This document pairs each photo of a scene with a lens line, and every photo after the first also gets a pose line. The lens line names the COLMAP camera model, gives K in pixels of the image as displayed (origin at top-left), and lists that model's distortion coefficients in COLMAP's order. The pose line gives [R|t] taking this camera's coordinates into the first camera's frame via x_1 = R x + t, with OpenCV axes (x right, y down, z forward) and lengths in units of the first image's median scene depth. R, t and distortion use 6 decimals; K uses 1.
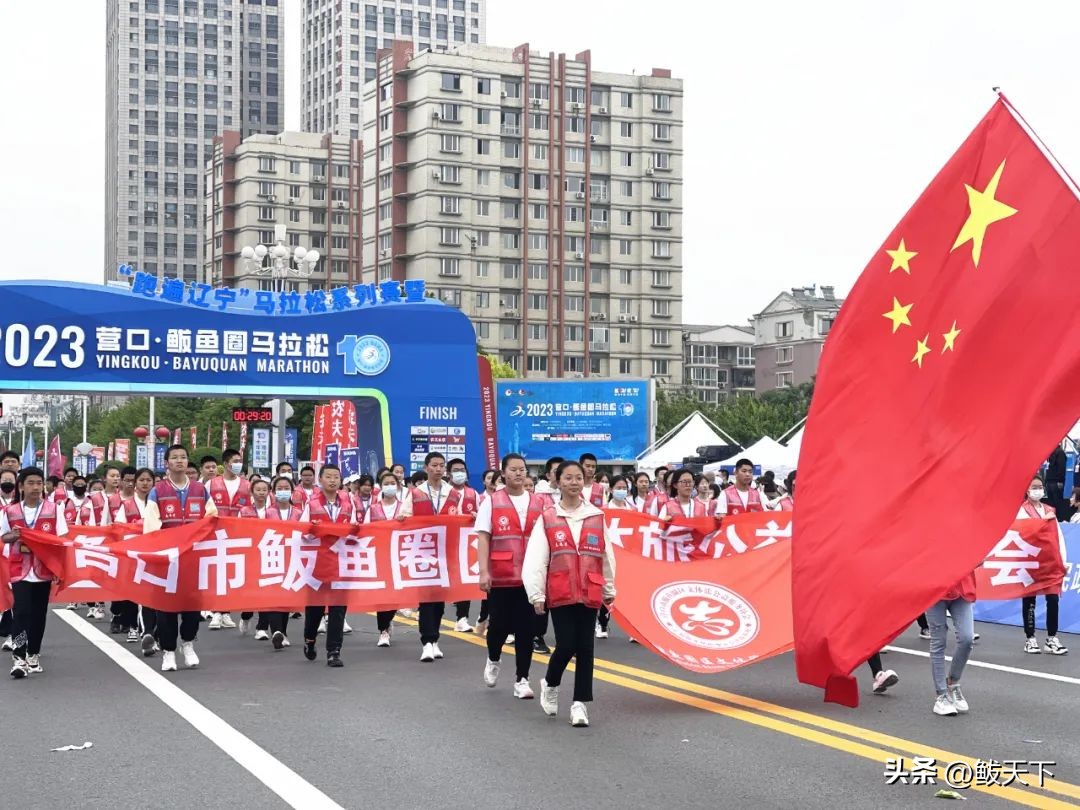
lens RADIAL K [[1957.7, 0, 565.0], [0, 1957.7, 374.1], [0, 0, 1]] dist [0.220802, 0.000000]
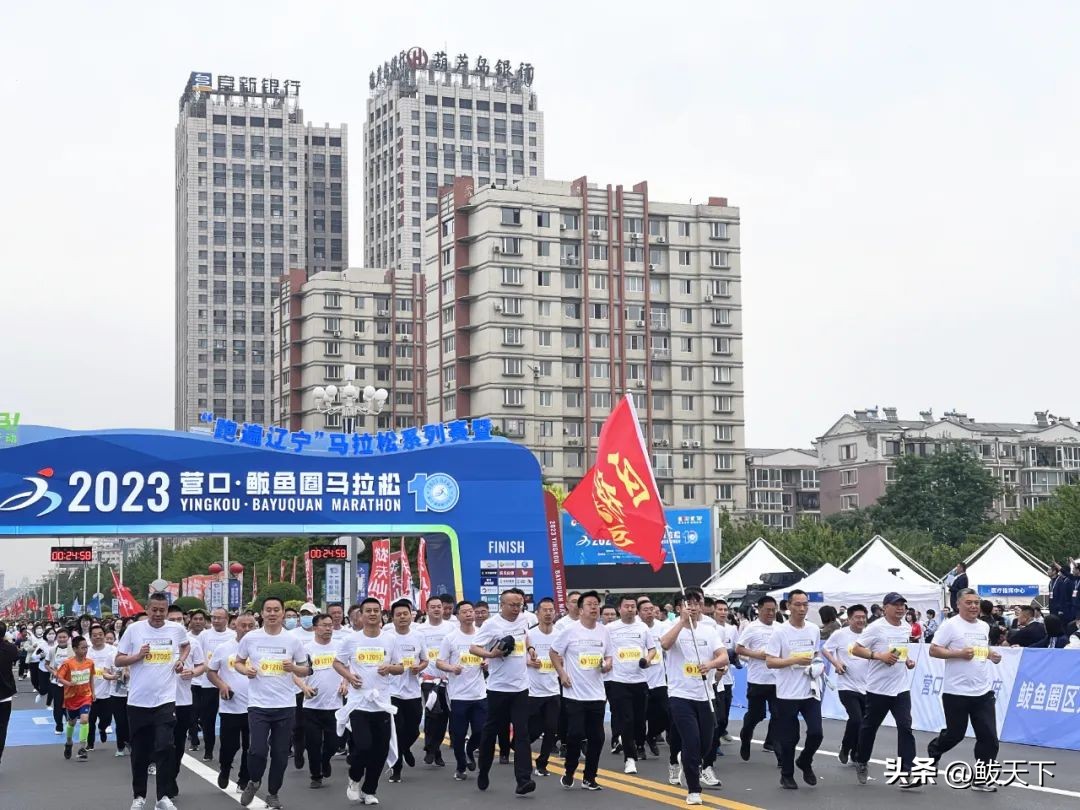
lens RADIAL K [[1957.7, 0, 550.3], [0, 1957.7, 399.5], [0, 0, 1]] dist [0.220802, 0.000000]
pose [[0.998976, -0.022446, -0.039274, 0.000183], [0.020413, 0.998469, -0.051404, -0.001039], [0.040367, 0.050550, 0.997905, -0.008172]]
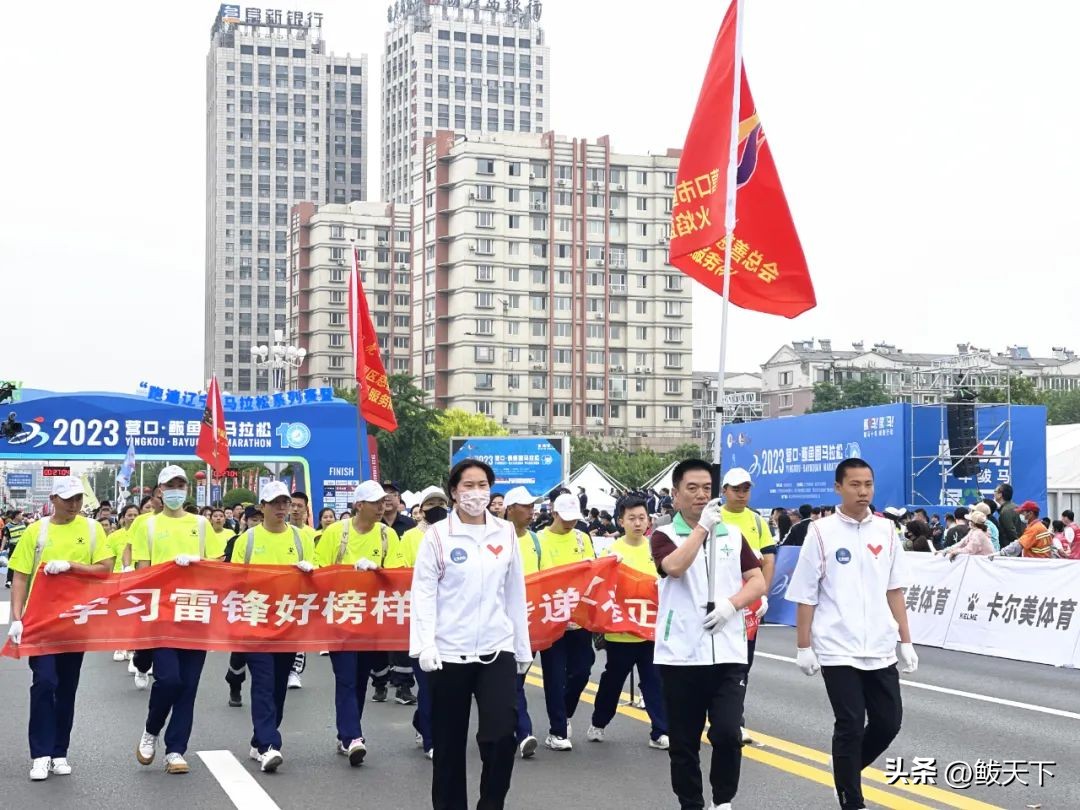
lens RADIAL K [[1957.7, 0, 541.3], [0, 1957.7, 394.7], [0, 0, 1]] dist [0.220802, 0.000000]
pose [[0.997724, -0.004963, -0.067246, 0.049883], [0.004595, 0.999974, -0.005625, -0.007993], [0.067273, 0.005303, 0.997721, -0.139451]]
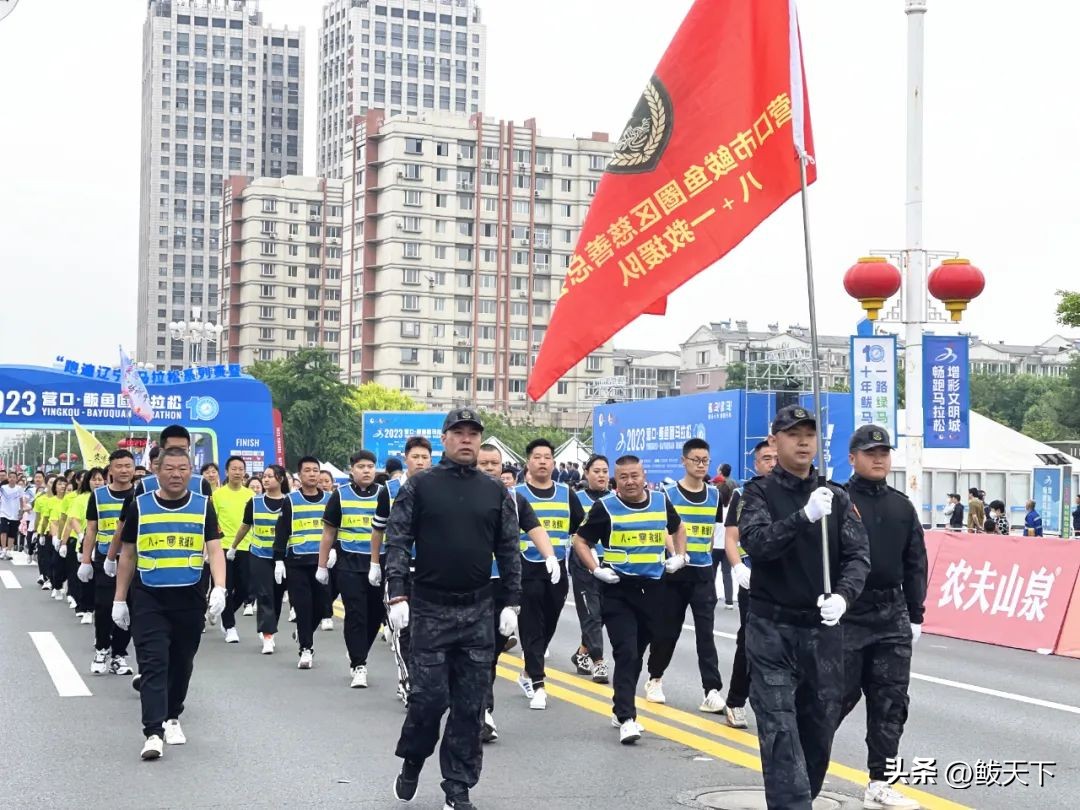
lens RADIAL K [[1957.7, 0, 560.2], [0, 1957.7, 388.1], [0, 0, 1]] dist [0.220802, 0.000000]
pose [[0.999550, 0.011932, -0.027528, 0.062109], [-0.011811, 0.999920, 0.004572, -0.009468], [0.027580, -0.004245, 0.999611, -0.170837]]
